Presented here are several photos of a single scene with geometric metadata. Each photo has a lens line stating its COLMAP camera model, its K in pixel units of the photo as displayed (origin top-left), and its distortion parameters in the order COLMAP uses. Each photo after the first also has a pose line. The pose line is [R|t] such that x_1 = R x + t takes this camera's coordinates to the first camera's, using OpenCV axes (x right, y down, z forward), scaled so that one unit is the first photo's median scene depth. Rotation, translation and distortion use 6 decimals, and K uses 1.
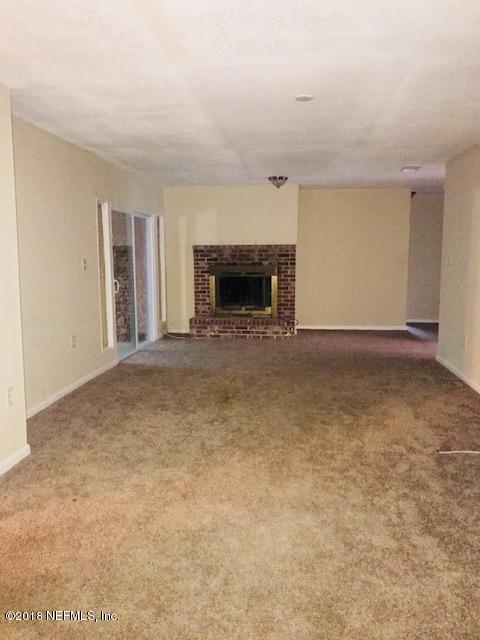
lens RADIAL K [[514.6, 0, 247.1], [0, 514.6, 319.8], [0, 0, 1]] dist [0.063328, -0.112122]
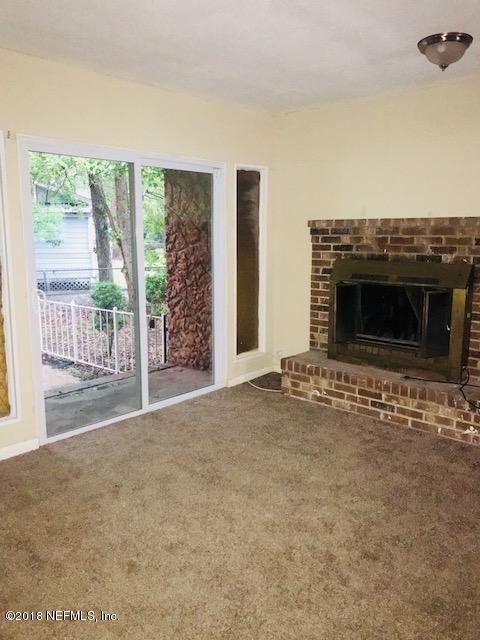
lens RADIAL K [[514.6, 0, 247.1], [0, 514.6, 319.8], [0, 0, 1]] dist [0.063328, -0.112122]
pose [[0.809080, 0.104672, -0.578302, 0.162157], [-0.079477, 0.994459, 0.068804, -0.074539], [0.582300, -0.009706, 0.812916, 0.533878]]
